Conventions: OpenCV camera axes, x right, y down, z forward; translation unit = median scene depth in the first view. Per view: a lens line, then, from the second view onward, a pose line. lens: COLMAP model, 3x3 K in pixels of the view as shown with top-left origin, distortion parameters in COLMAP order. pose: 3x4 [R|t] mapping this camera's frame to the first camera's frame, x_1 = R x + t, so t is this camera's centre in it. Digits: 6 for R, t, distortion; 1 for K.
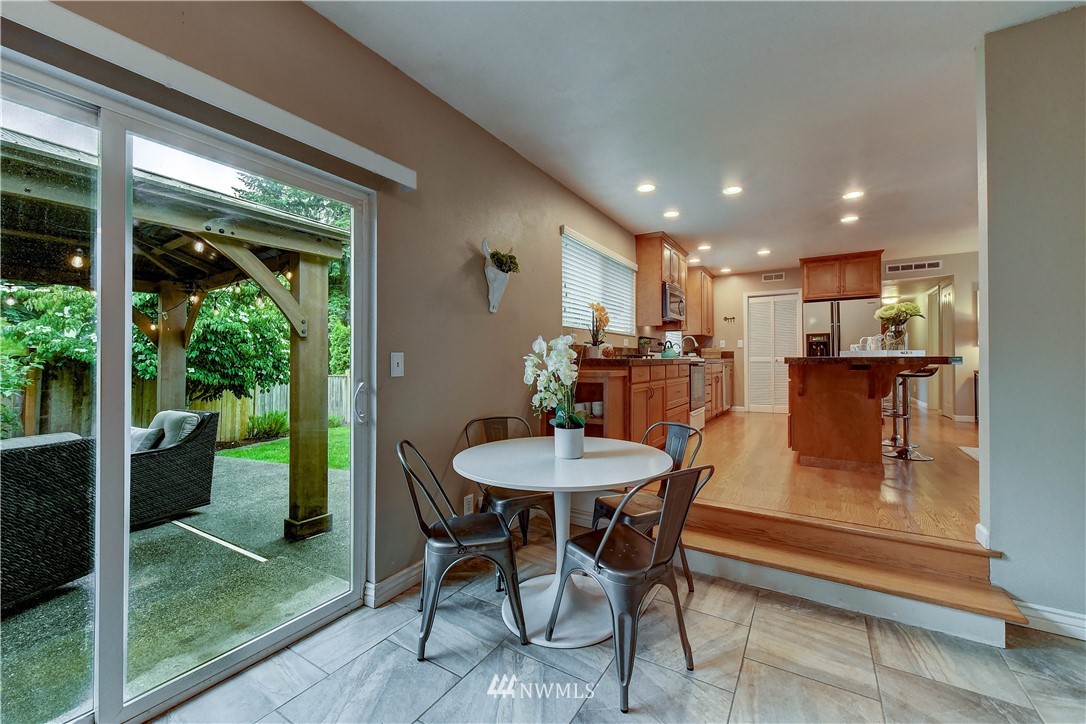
lens RADIAL K [[432.2, 0, 543.0], [0, 432.2, 362.0], [0, 0, 1]] dist [0.000377, -0.000008]
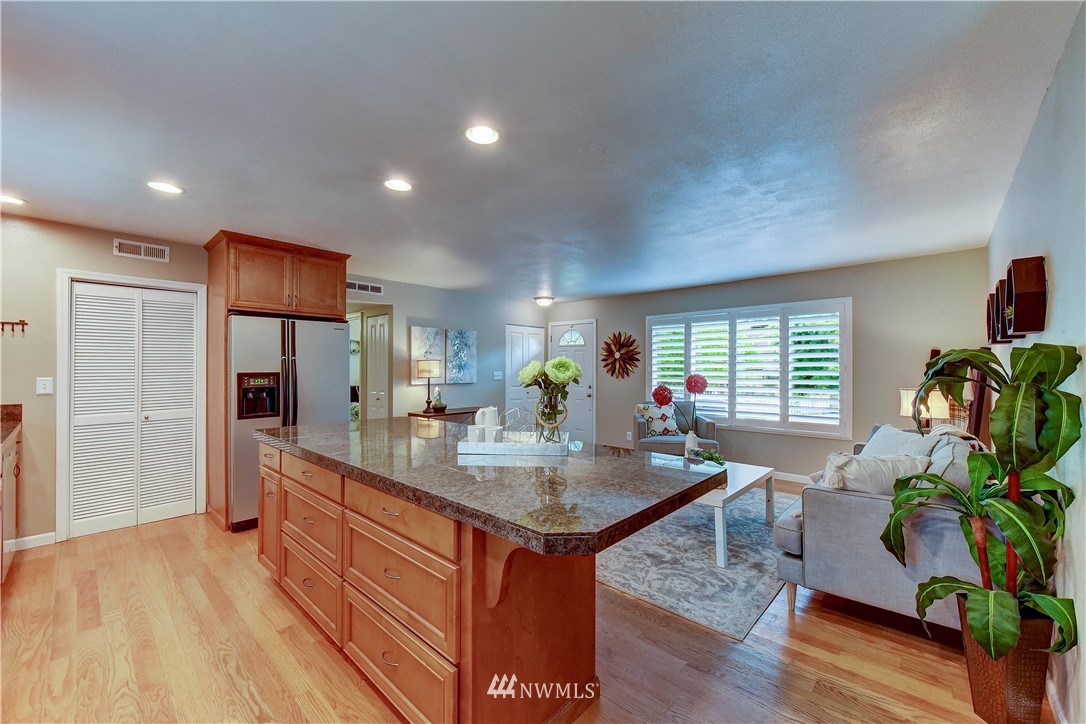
lens RADIAL K [[425.7, 0, 543.0], [0, 425.7, 362.0], [0, 0, 1]] dist [0.001446, -0.000034]
pose [[0.172993, 0.015674, 0.984798, 0.153594], [0.000487, 0.999872, -0.015999, -0.070176], [-0.984923, 0.003248, 0.172963, 0.536378]]
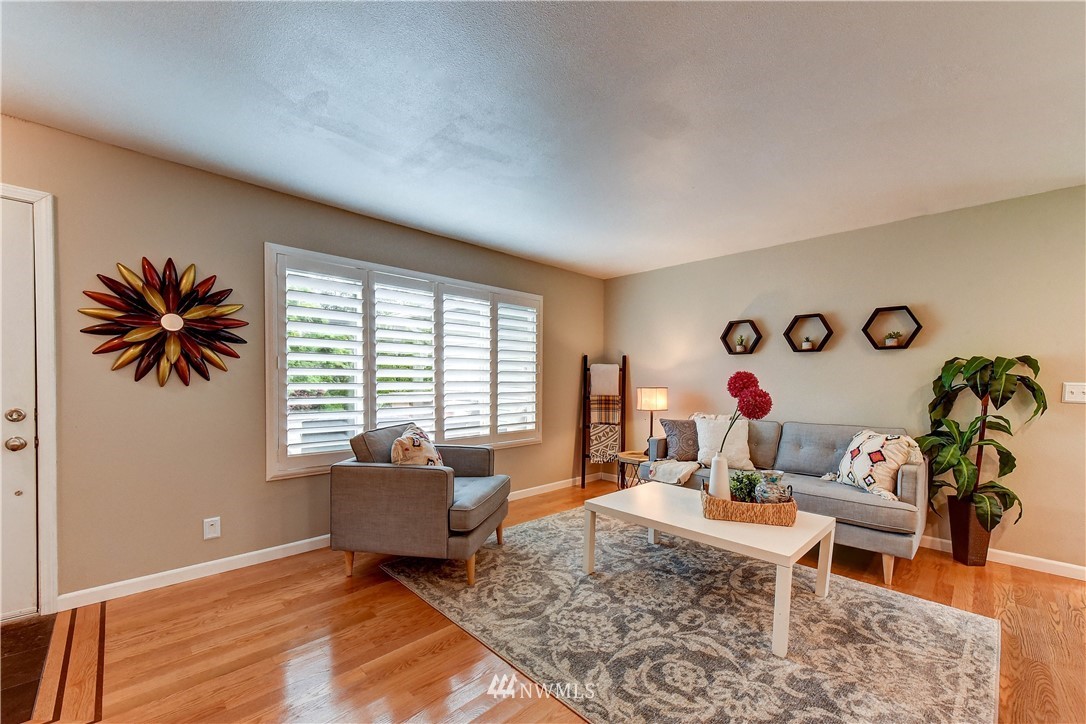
lens RADIAL K [[440.3, 0, 562.9], [0, 440.3, 391.8], [0, 0, 1]] dist [0.001664, 0.000014]
pose [[-0.980124, -0.013110, 0.197952, 0.764410], [-0.007850, 0.999595, 0.027336, -0.054800], [-0.198230, 0.025238, -0.979830, 0.848578]]
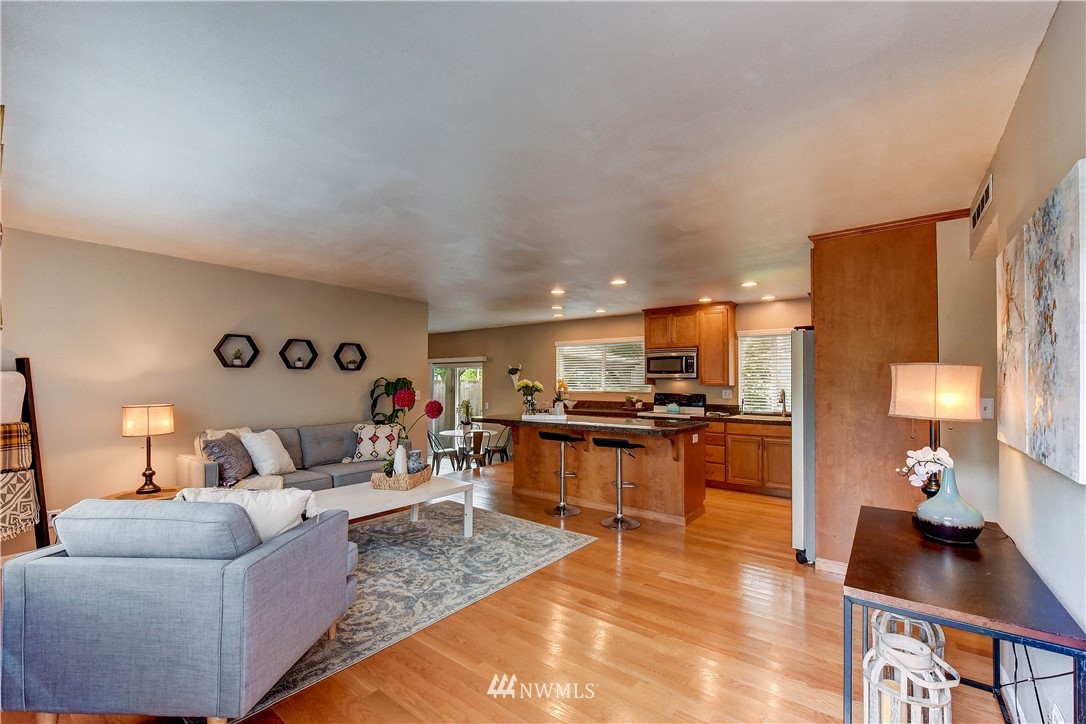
lens RADIAL K [[457.7, 0, 542.5], [0, 457.7, 382.3], [0, 0, 1]] dist [0.000070, -0.000022]
pose [[-0.078595, -0.001490, -0.996906, 1.271325], [-0.003608, 0.999993, -0.001210, -0.072643], [0.996900, 0.003502, -0.078600, 0.673636]]
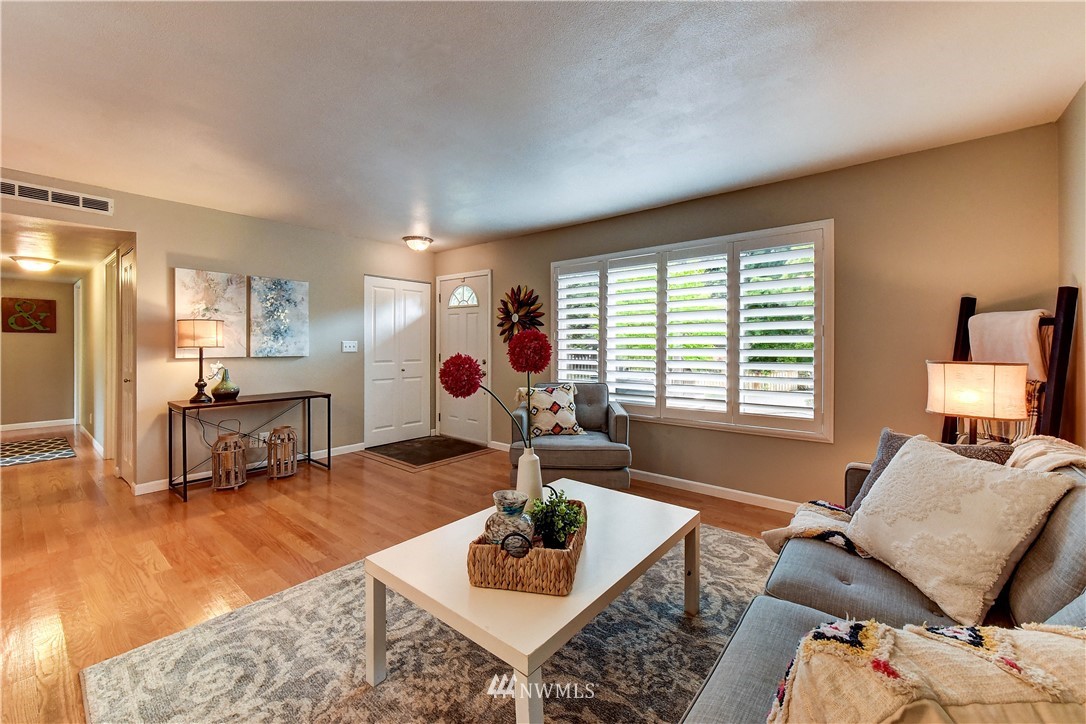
lens RADIAL K [[435.5, 0, 541.0], [0, 435.5, 339.6], [0, 0, 1]] dist [0.001037, 0.000145]
pose [[0.113514, 0.013334, 0.993447, 0.444008], [0.000562, 0.999909, -0.013485, -0.055068], [-0.993536, 0.002090, 0.113497, 0.409551]]
